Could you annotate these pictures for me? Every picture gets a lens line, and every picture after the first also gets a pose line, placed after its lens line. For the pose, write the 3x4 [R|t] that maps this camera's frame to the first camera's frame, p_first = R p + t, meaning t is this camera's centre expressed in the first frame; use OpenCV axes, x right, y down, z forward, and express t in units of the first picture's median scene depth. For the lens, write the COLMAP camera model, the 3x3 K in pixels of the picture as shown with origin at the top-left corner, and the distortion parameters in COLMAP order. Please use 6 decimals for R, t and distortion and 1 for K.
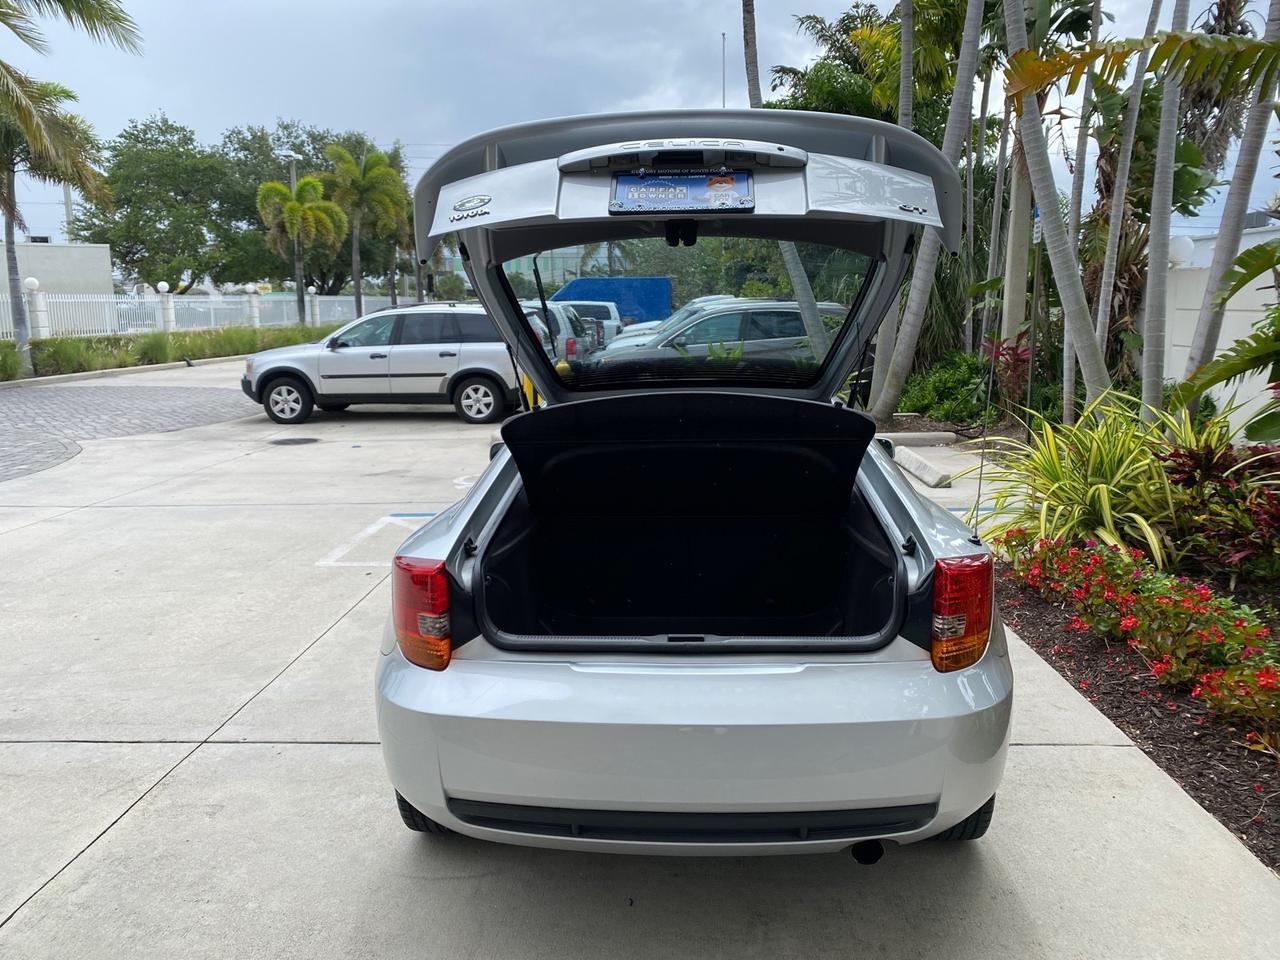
lens RADIAL K [[983.6, 0, 631.3], [0, 983.6, 476.0], [0, 0, 1]] dist [0.019698, -0.018425]
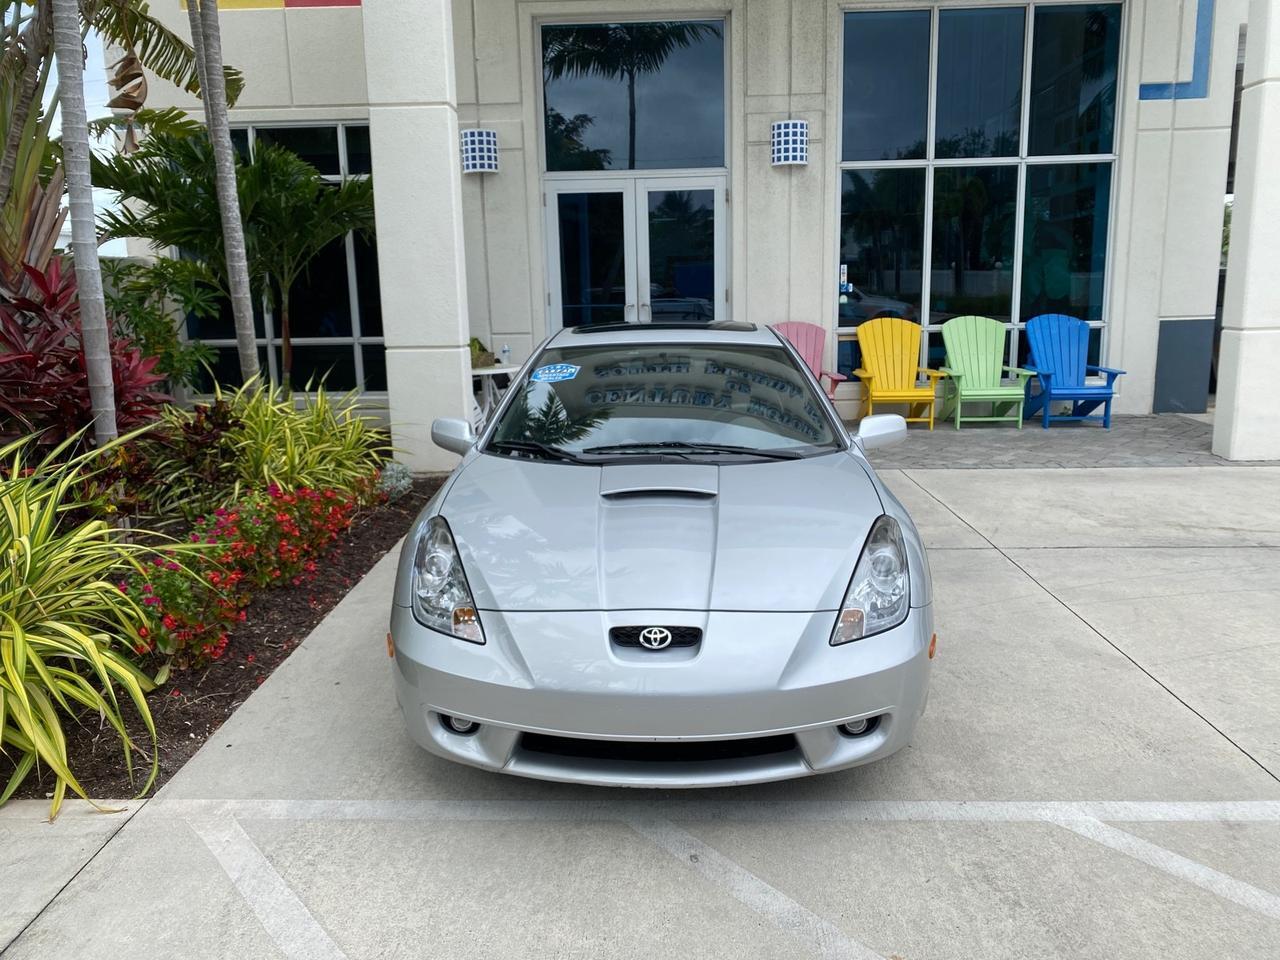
lens RADIAL K [[983.6, 0, 641.2], [0, 983.6, 481.0], [0, 0, 1]] dist [0.019698, -0.018425]
pose [[-0.999225, 0.036023, -0.015881, 0.032111], [0.027882, 0.932337, 0.360515, -0.098730], [0.027794, 0.359792, -0.932618, 0.612807]]
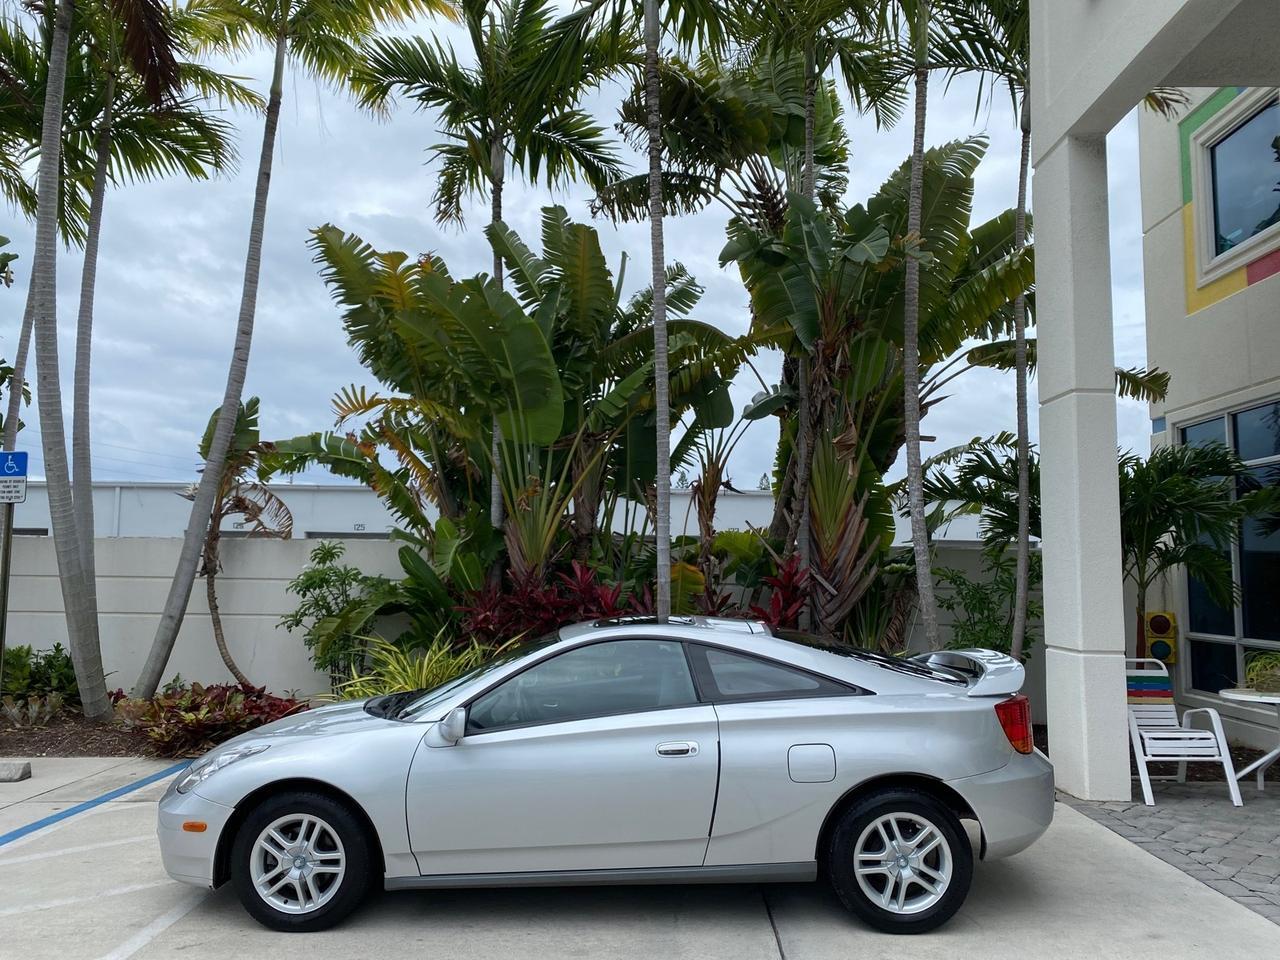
lens RADIAL K [[983.6, 0, 635.6], [0, 983.6, 470.8], [0, 0, 1]] dist [0.019698, -0.018425]
pose [[-0.026998, 0.115618, 0.992927, -0.356422], [0.163017, 0.980501, -0.109738, -0.042249], [-0.986254, 0.158901, -0.045319, 0.292251]]
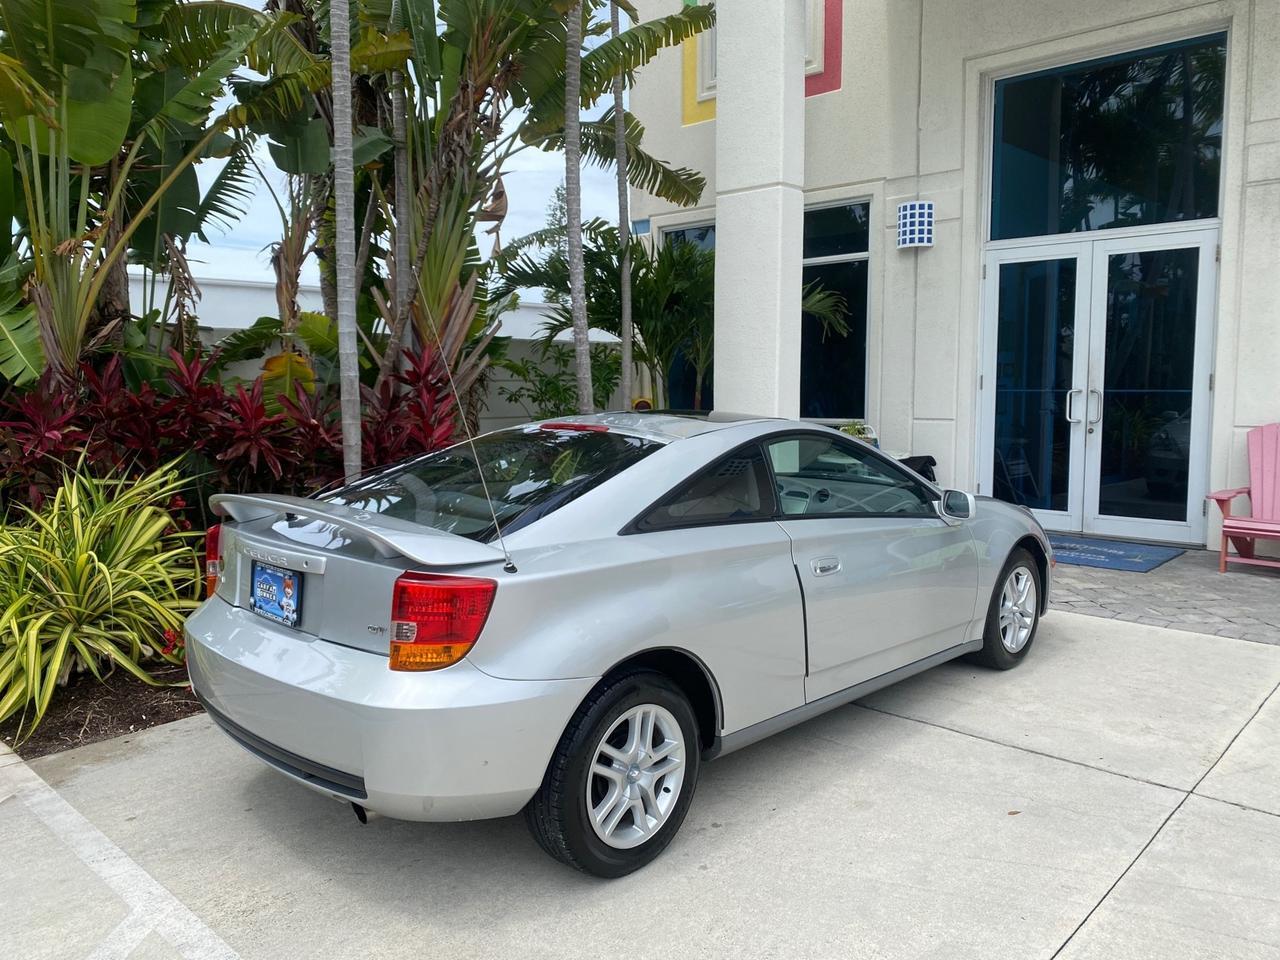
lens RADIAL K [[983.6, 0, 639.6], [0, 983.6, 479.2], [0, 0, 1]] dist [0.019698, -0.018425]
pose [[-0.759450, -0.051691, 0.648509, -0.164605], [0.127530, 0.965669, 0.226318, -0.076671], [-0.637943, 0.254581, -0.726785, 0.506898]]
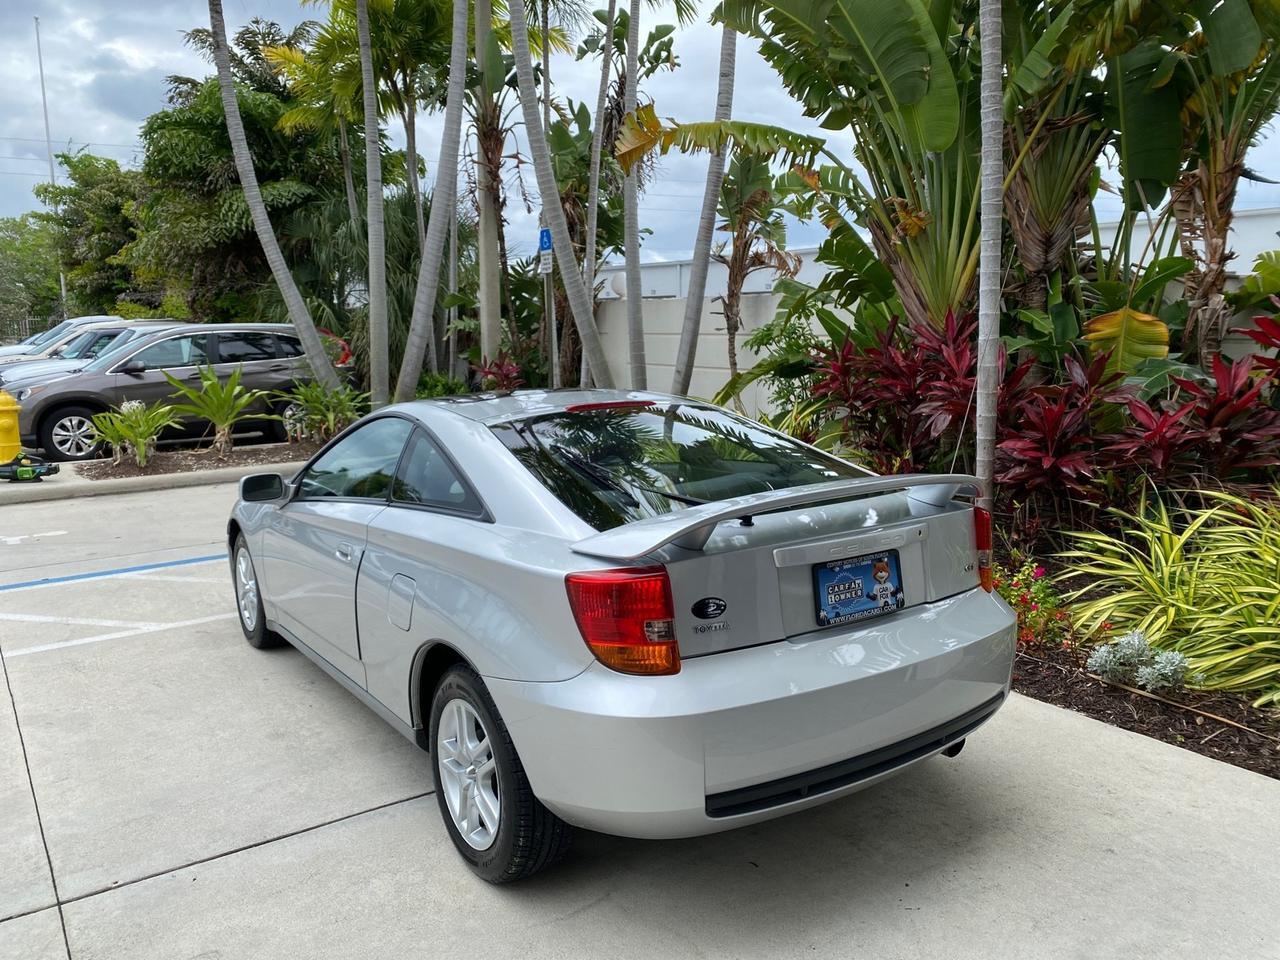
lens RADIAL K [[983.6, 0, 636.9], [0, 983.6, 476.0], [0, 0, 1]] dist [0.019698, -0.018425]
pose [[0.792930, -0.086217, 0.603182, -0.133433], [0.101942, 0.994757, 0.008177, -0.002347], [-0.600725, 0.055006, 0.797562, 0.036087]]
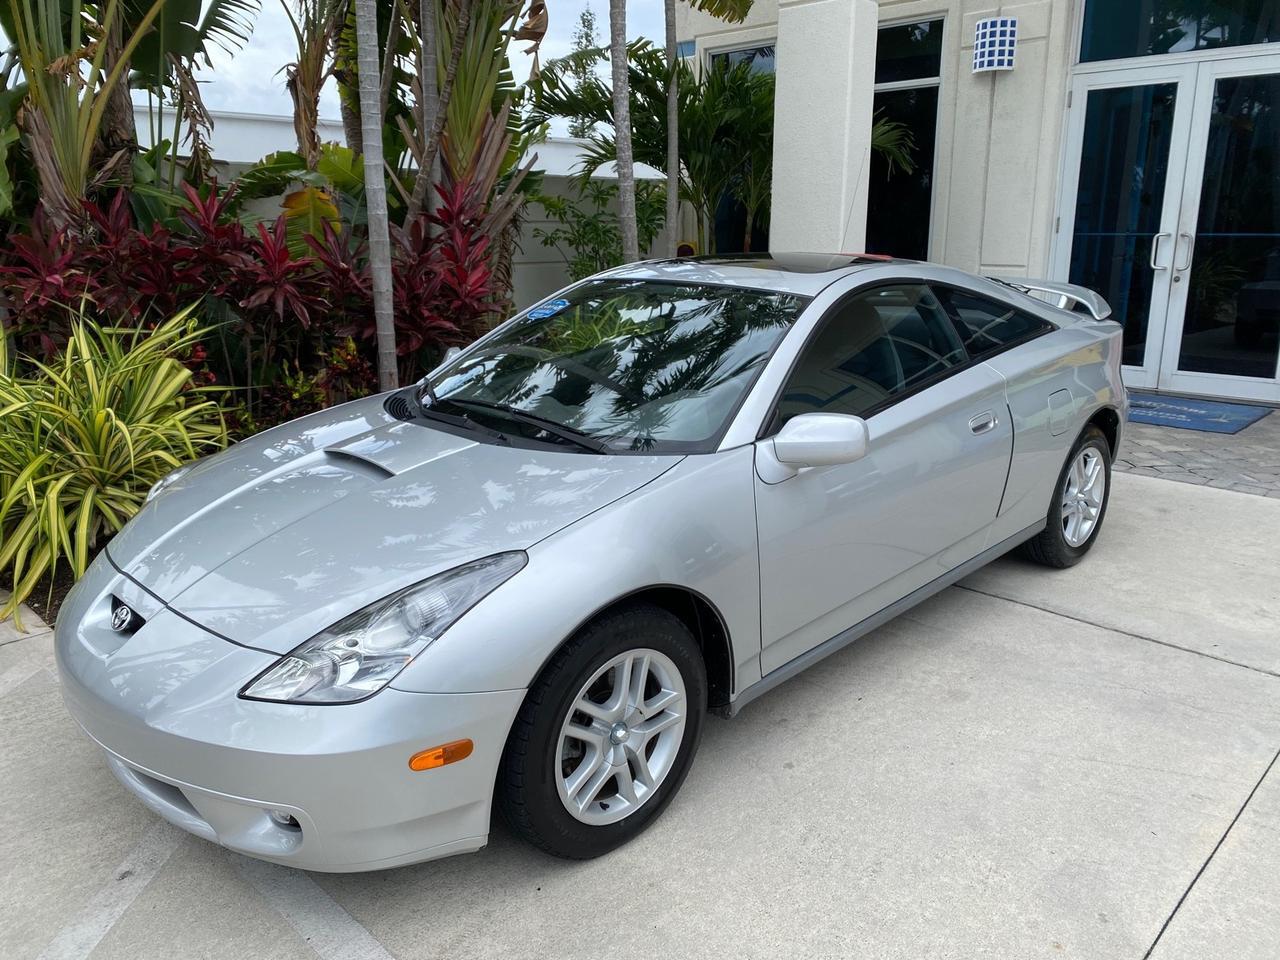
lens RADIAL K [[983.6, 0, 641.0], [0, 983.6, 473.3], [0, 0, 1]] dist [0.019698, -0.018425]
pose [[-0.742694, -0.153757, 0.651739, -0.137407], [0.127463, 0.923026, 0.363011, -0.073159], [-0.657388, 0.352679, -0.665927, 0.492915]]
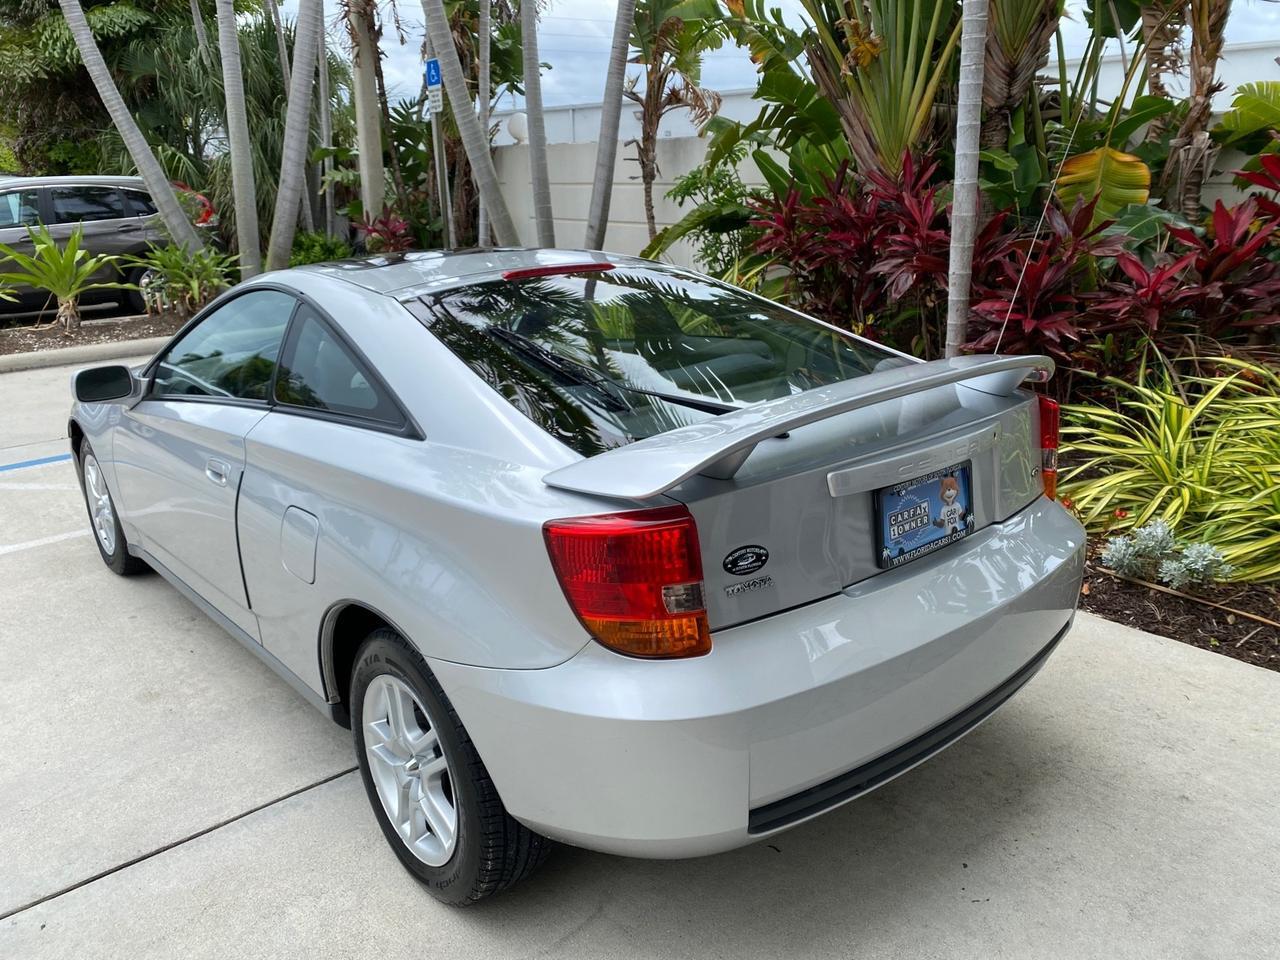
lens RADIAL K [[983.6, 0, 639.2], [0, 983.6, 475.8], [0, 0, 1]] dist [0.019698, -0.018425]
pose [[0.719336, -0.198812, 0.665605, -0.111908], [0.123235, 0.979494, 0.159385, -0.008202], [-0.683644, -0.032626, 0.729086, 0.085391]]
